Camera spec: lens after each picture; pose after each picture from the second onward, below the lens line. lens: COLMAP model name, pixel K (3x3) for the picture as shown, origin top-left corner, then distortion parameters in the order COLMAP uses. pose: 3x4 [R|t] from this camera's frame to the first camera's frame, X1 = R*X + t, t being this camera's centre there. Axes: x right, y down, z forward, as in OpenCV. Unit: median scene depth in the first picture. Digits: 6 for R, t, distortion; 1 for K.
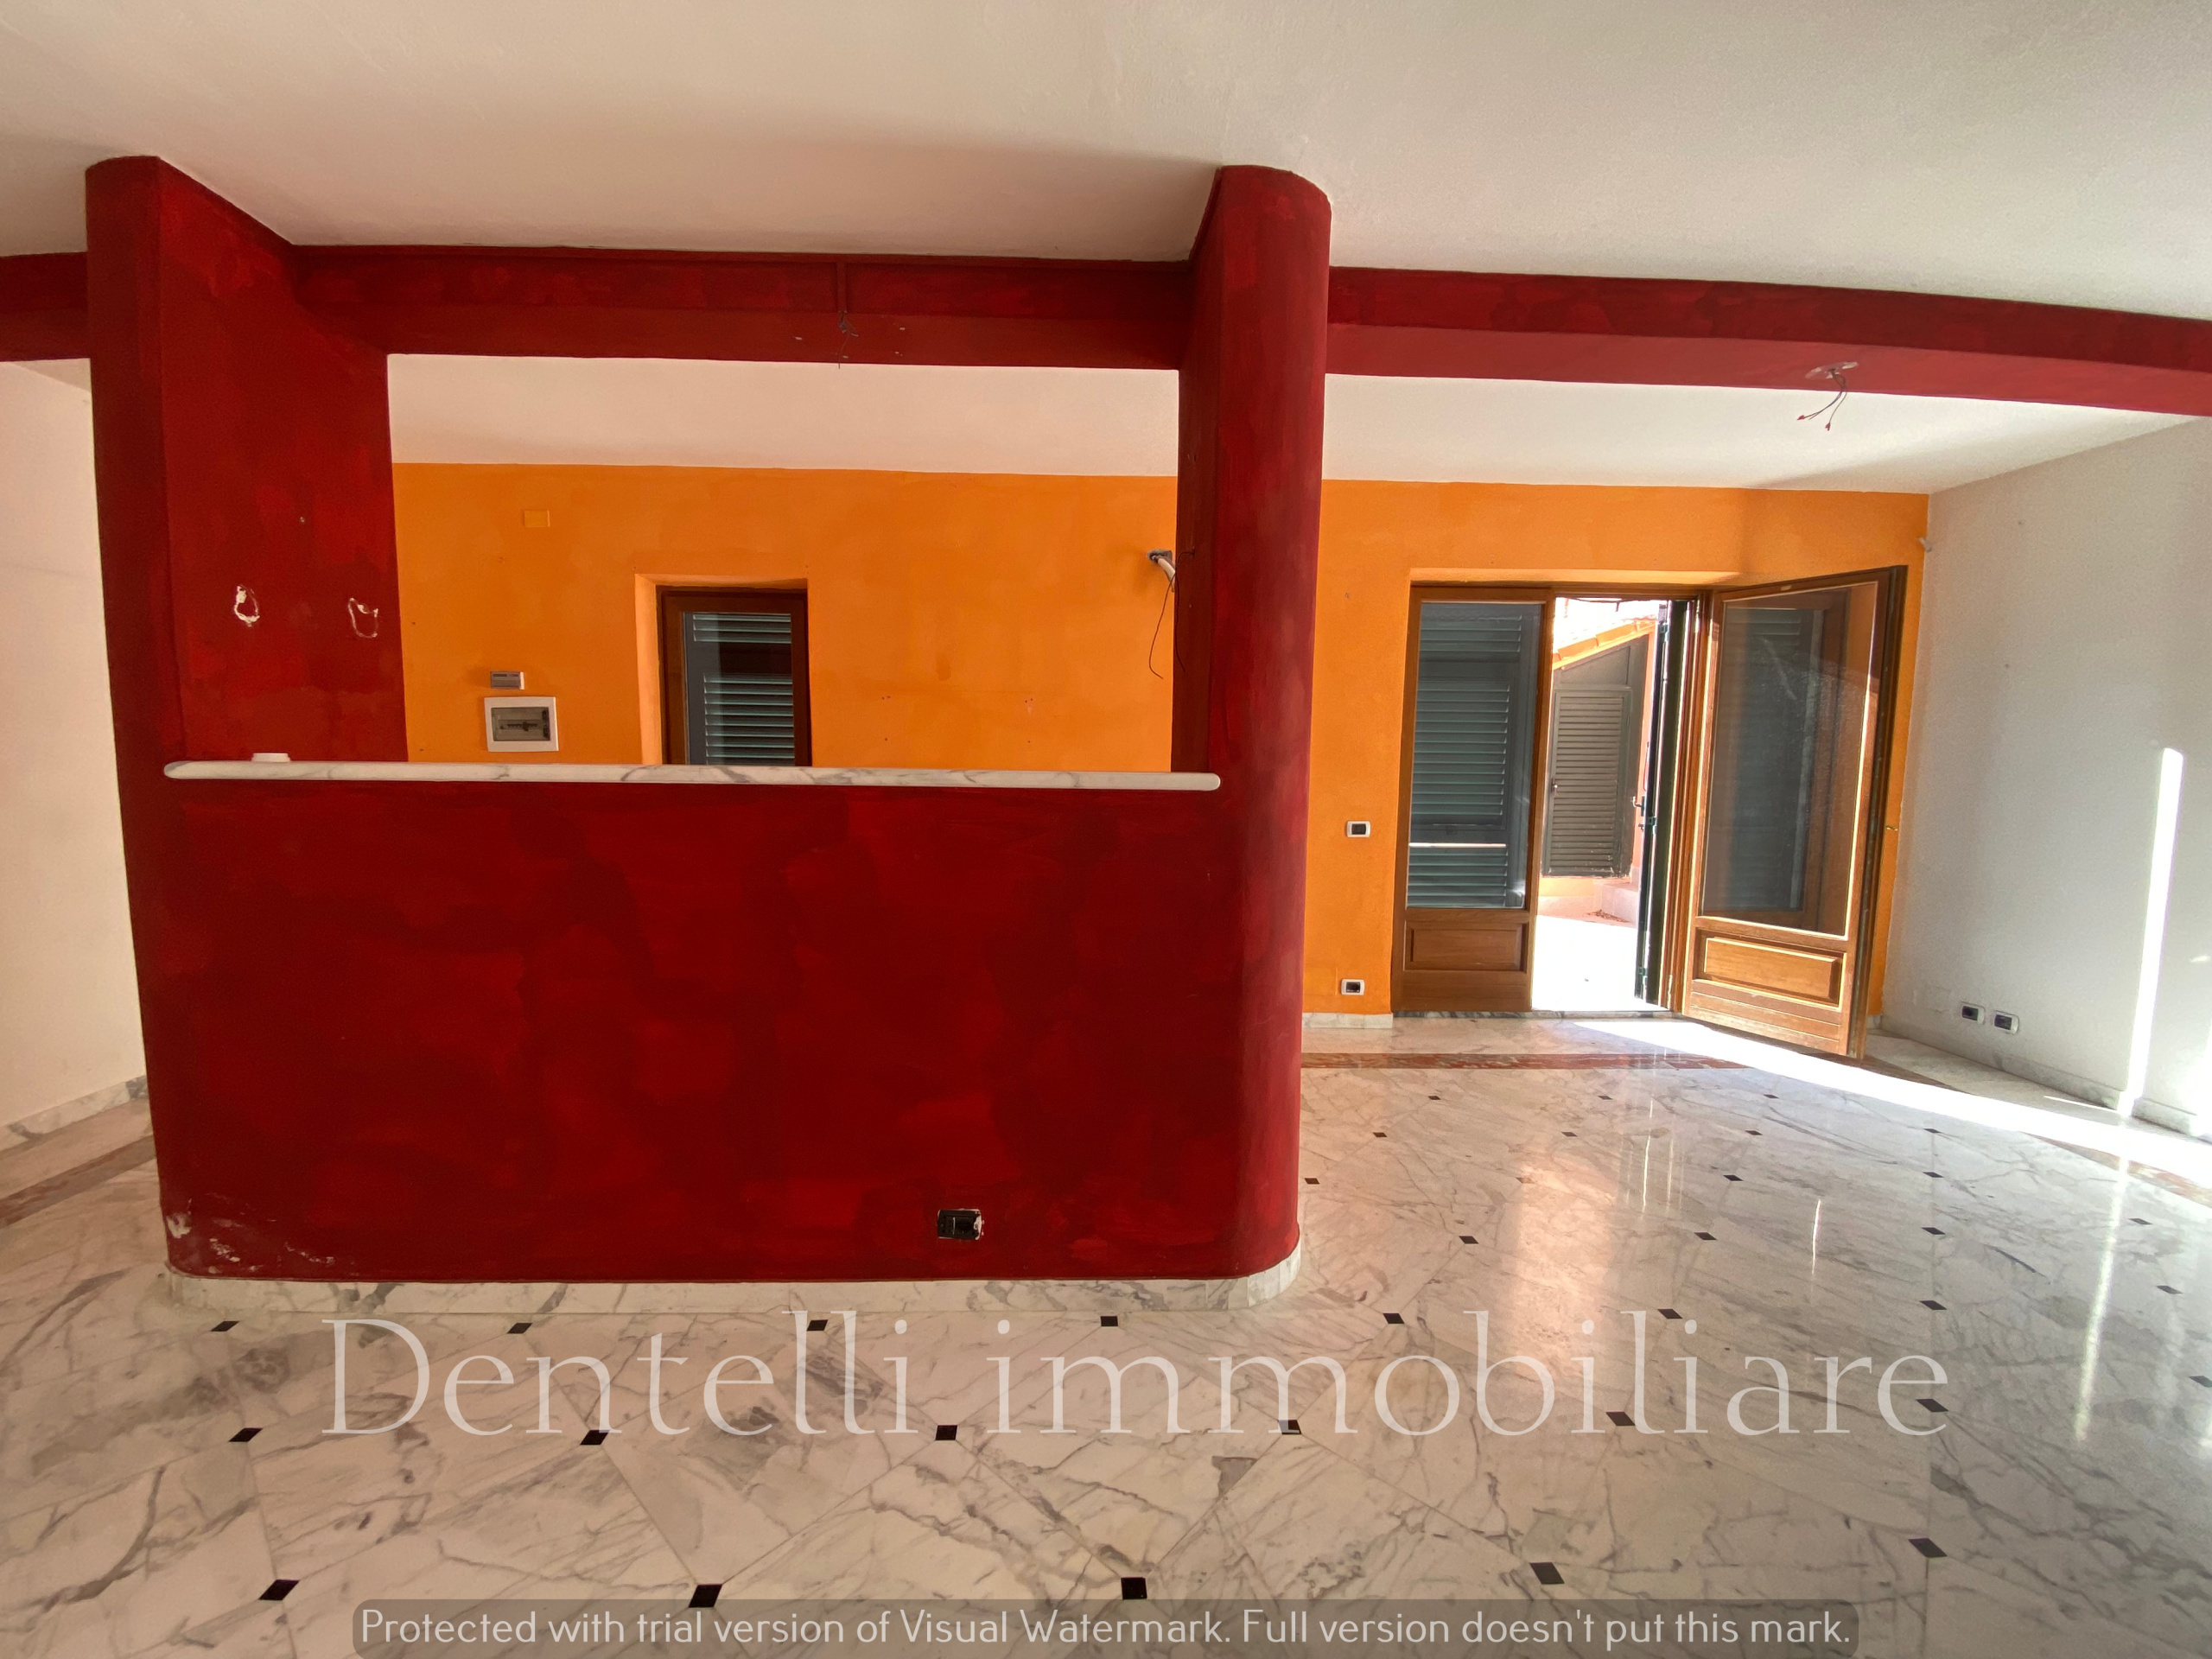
lens RADIAL K [[885.7, 0, 1086.0], [0, 885.7, 833.8], [0, 0, 1]] dist [-0.014143, -0.007904]
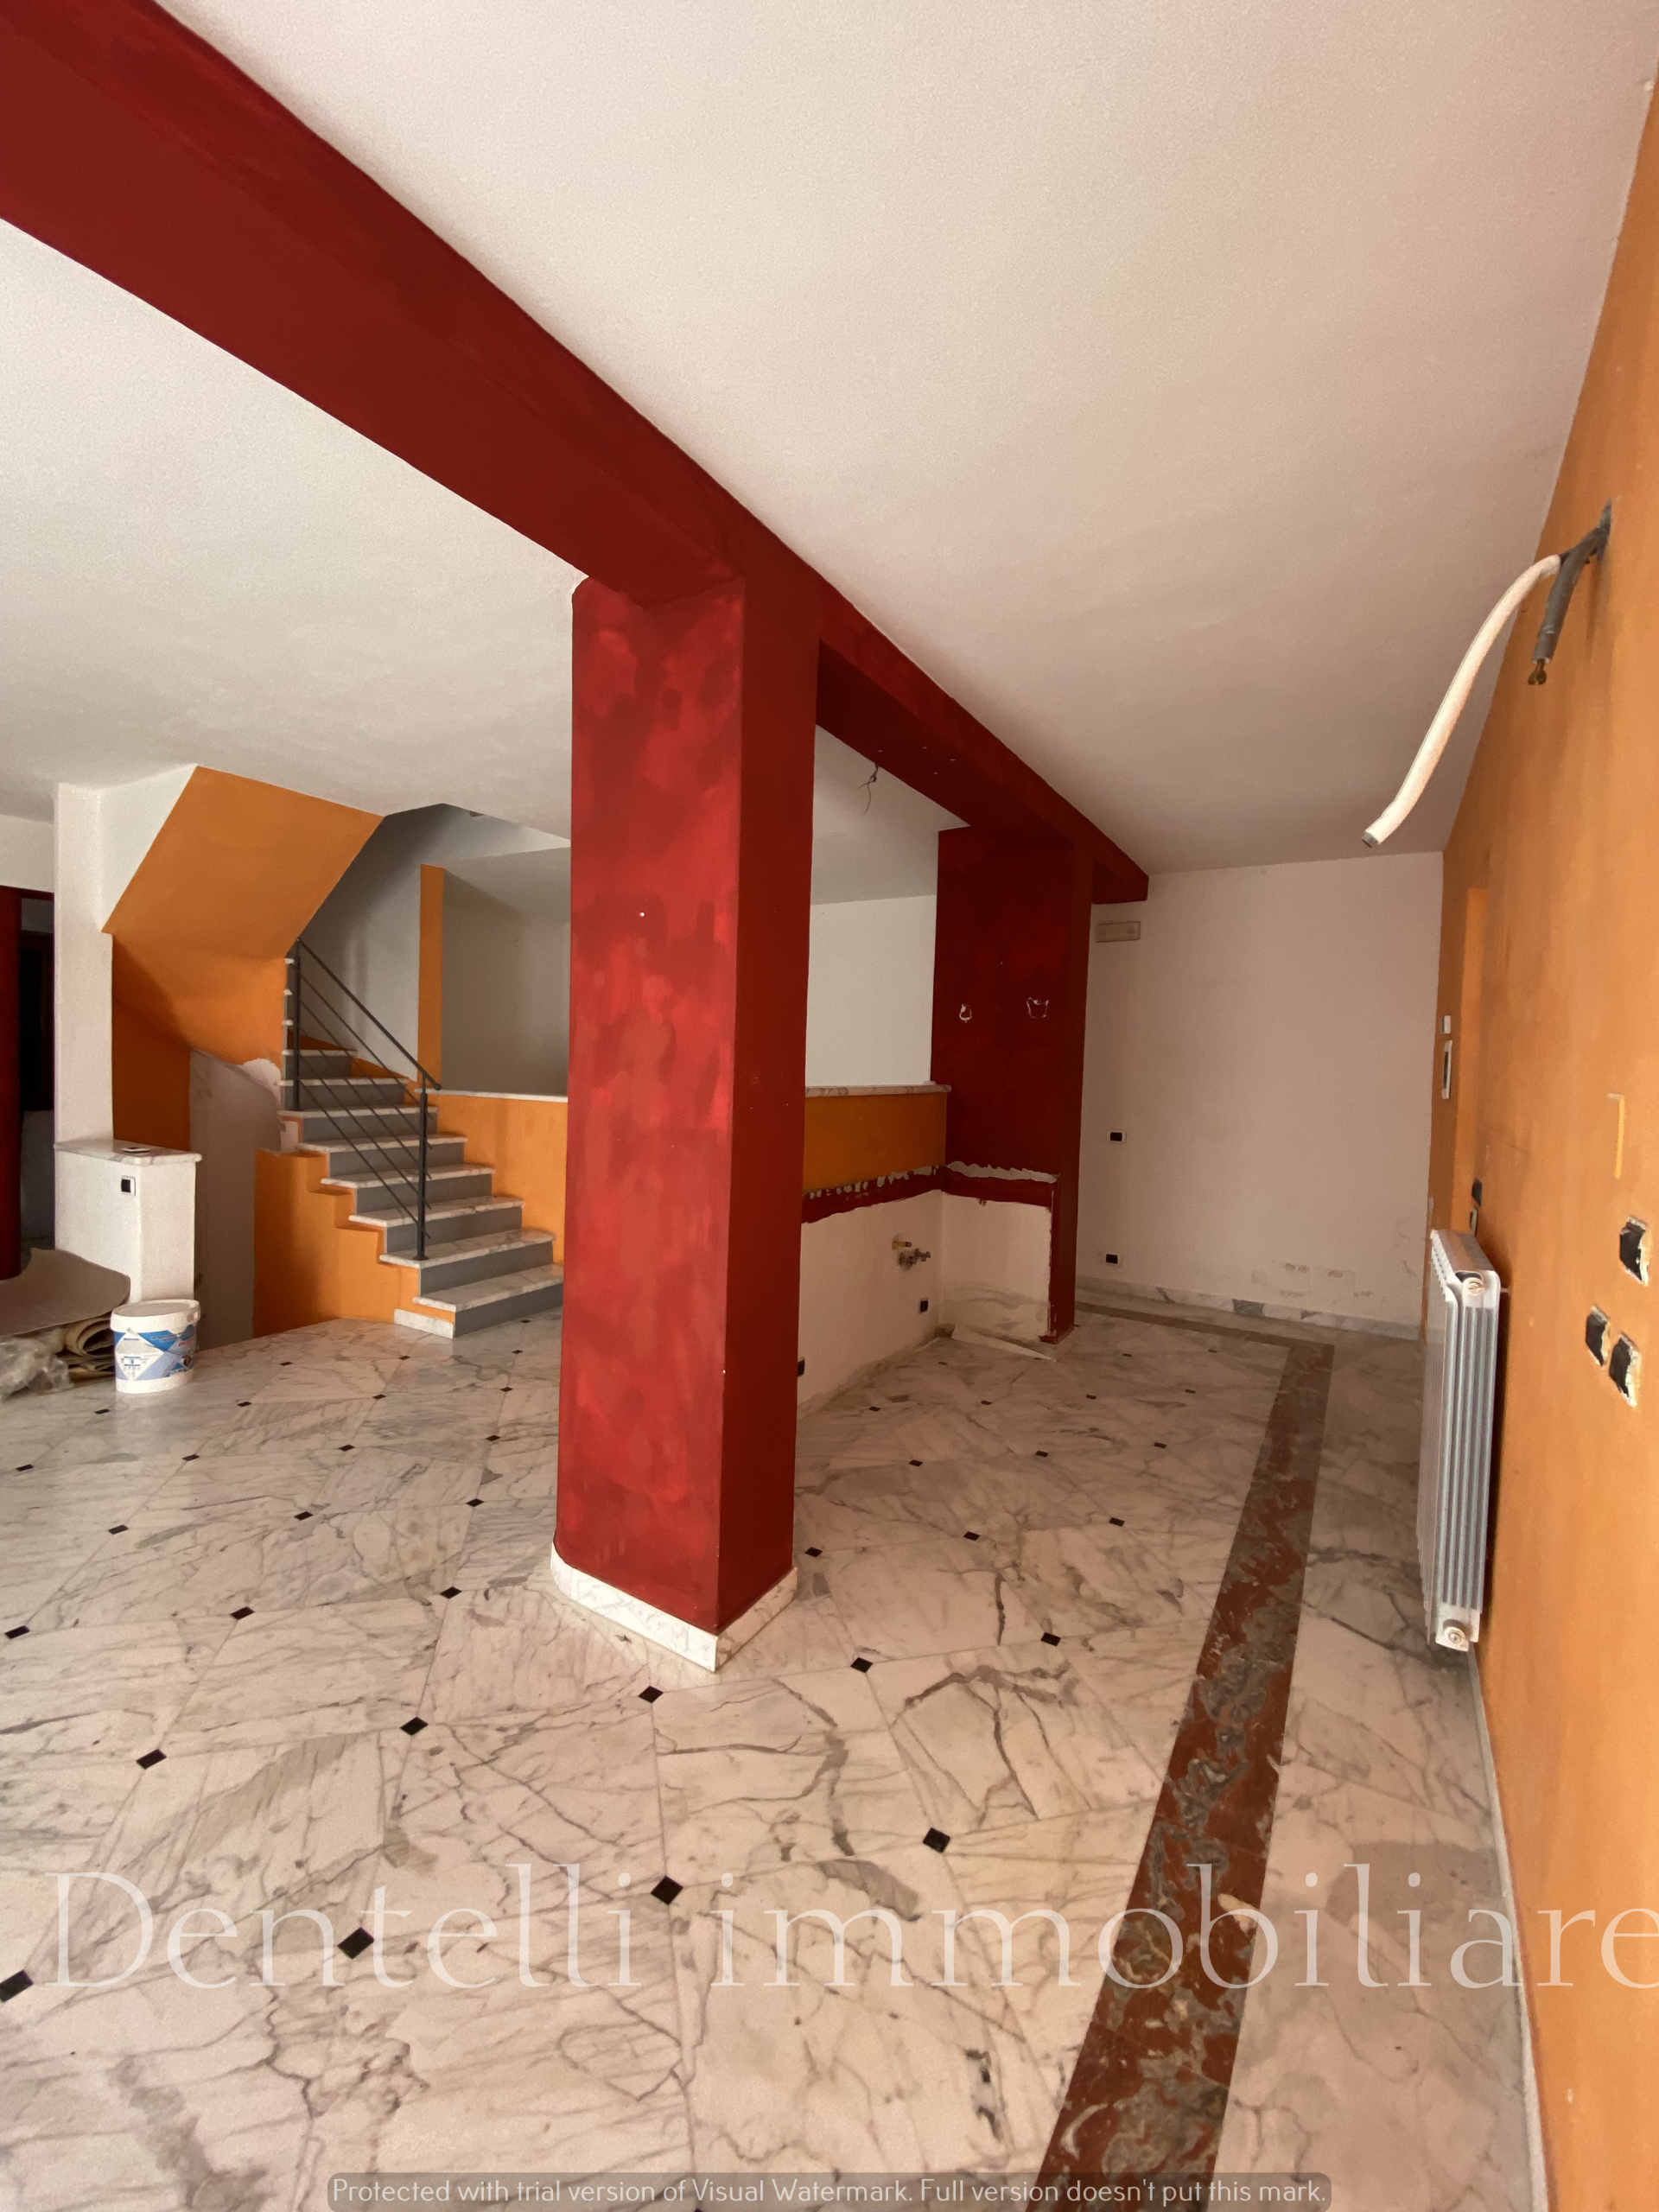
lens RADIAL K [[885.7, 0, 841.3], [0, 885.7, 1096.5], [0, 0, 1]] dist [-0.014143, -0.007904]
pose [[-0.522718, 0.007398, -0.852473, 0.521573], [-0.112770, 0.990575, 0.077745, -0.100149], [0.845014, 0.136773, -0.516957, 0.966037]]
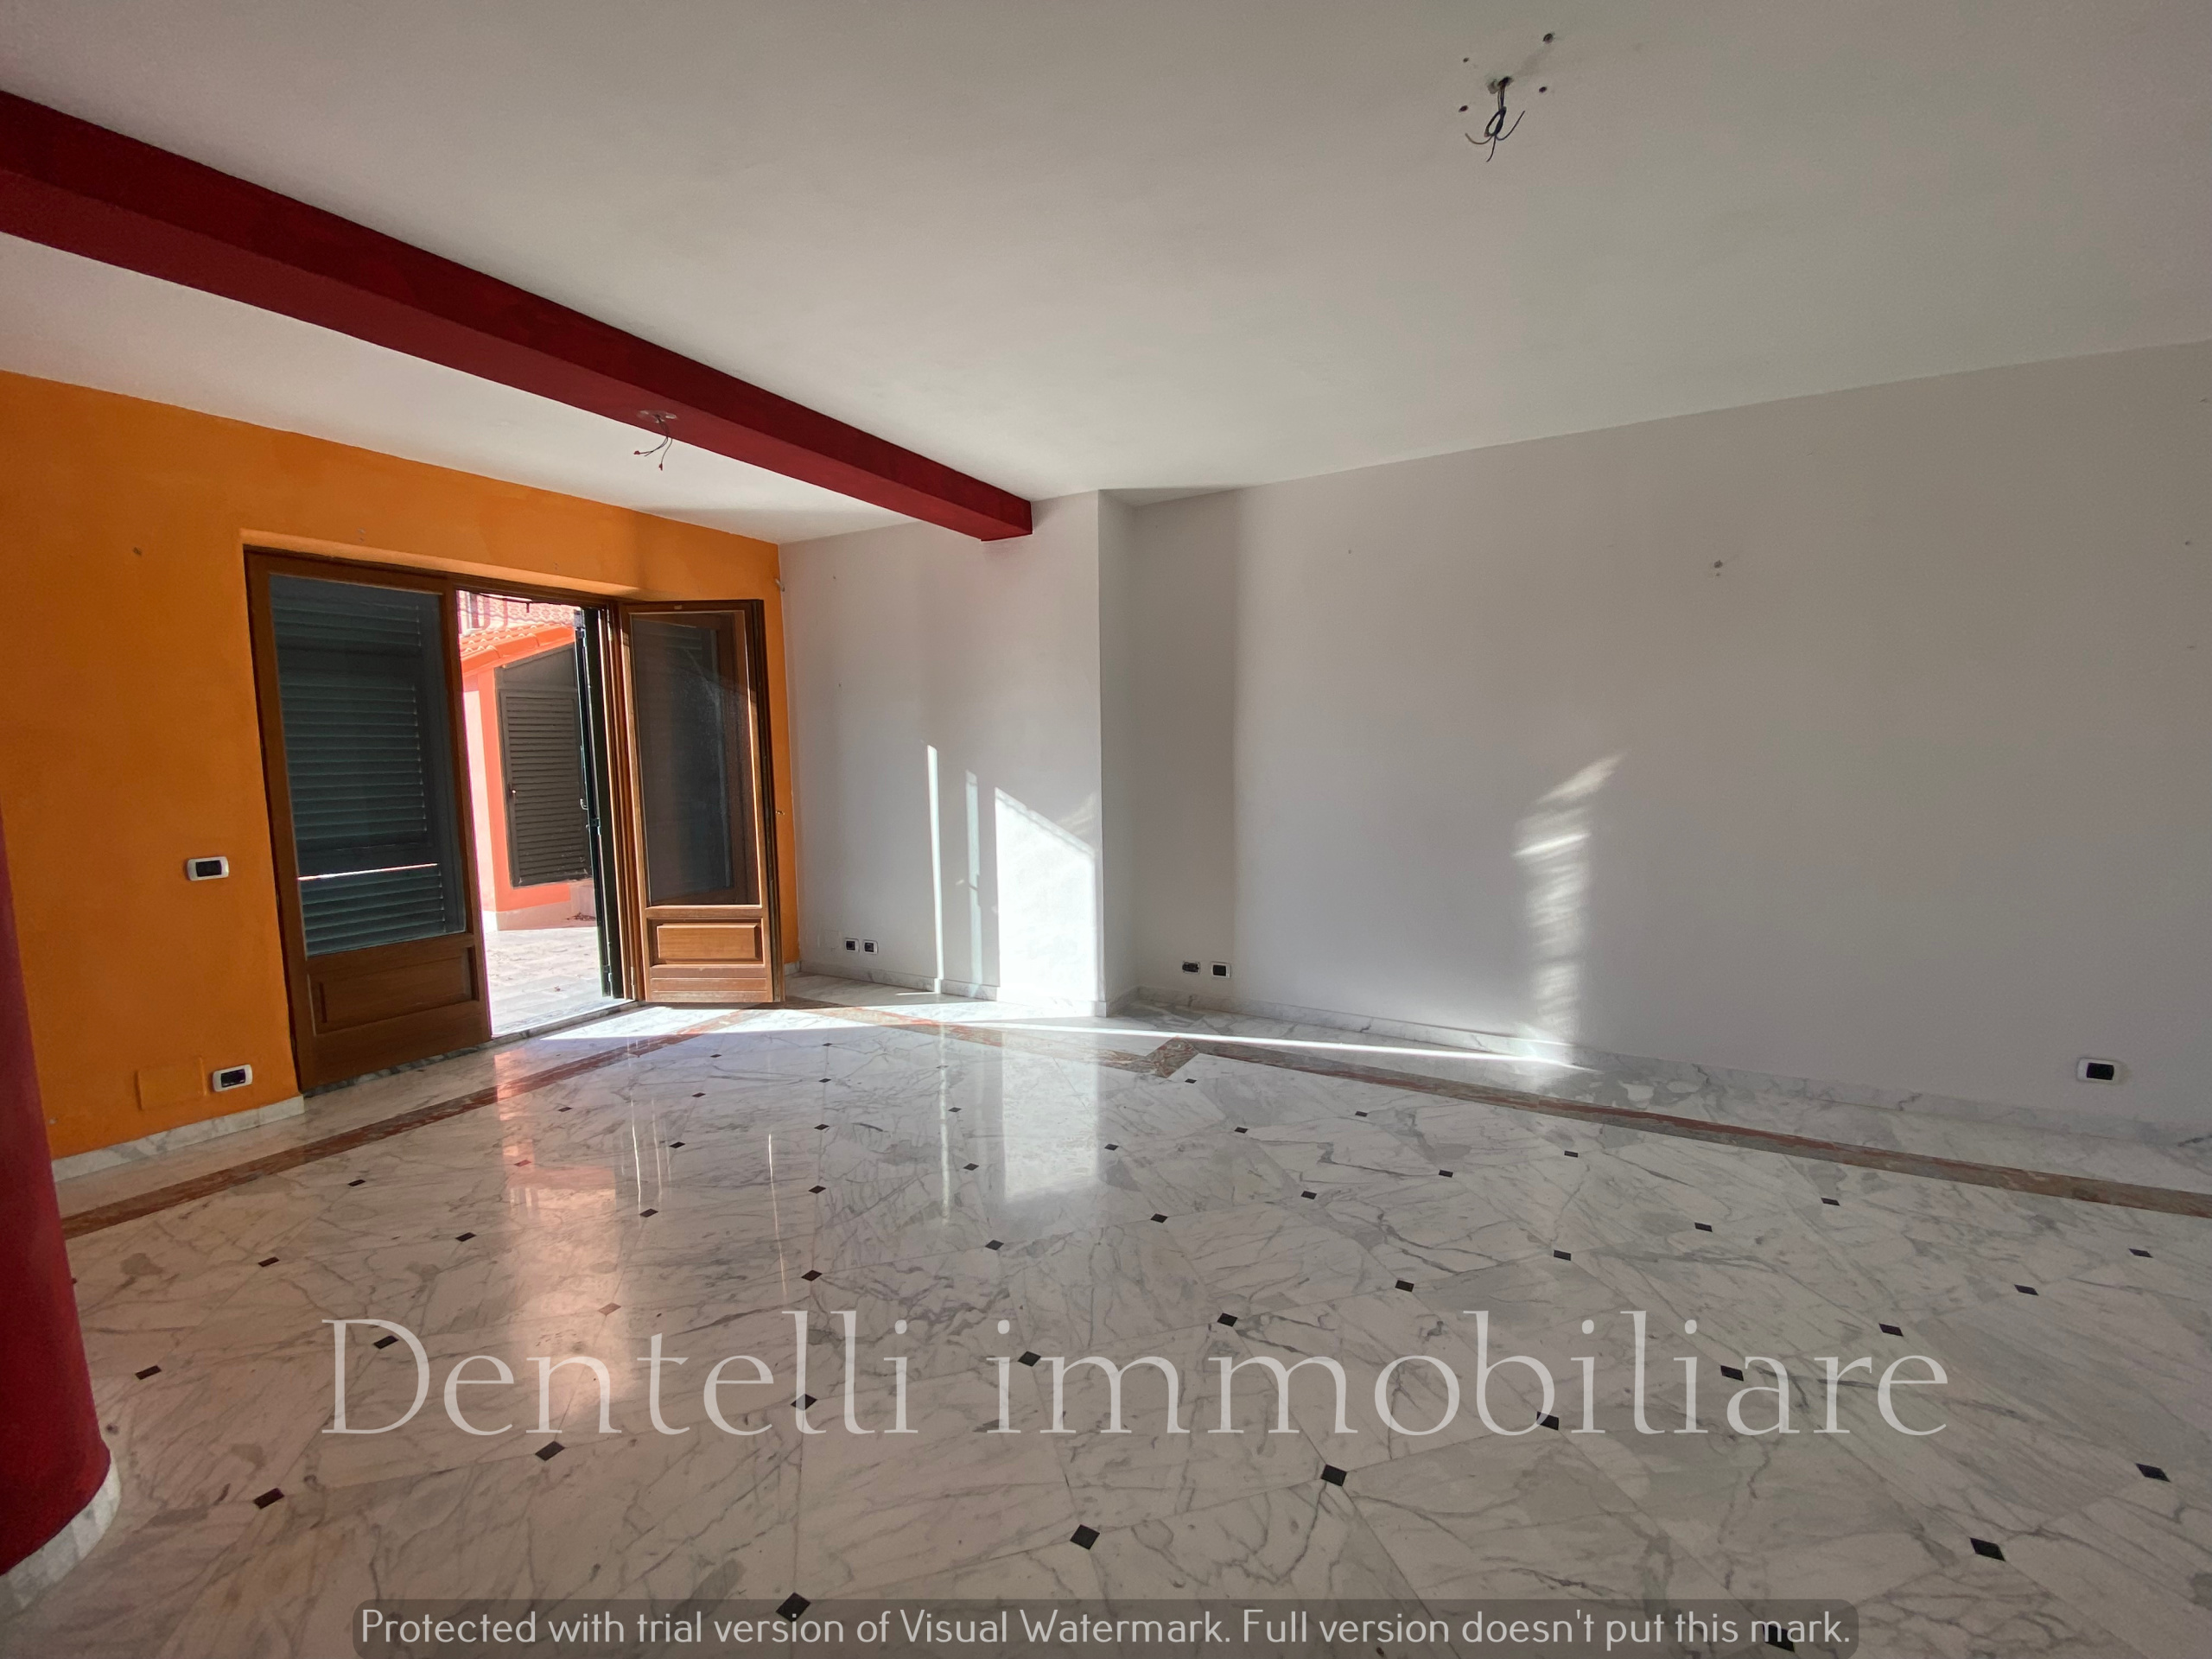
lens RADIAL K [[885.7, 0, 1095.9], [0, 885.7, 836.8], [0, 0, 1]] dist [-0.014143, -0.007904]
pose [[0.503345, -0.102352, 0.858002, 0.067848], [0.098808, 0.993264, 0.060522, -0.003258], [-0.858418, 0.054314, 0.510068, -0.024657]]
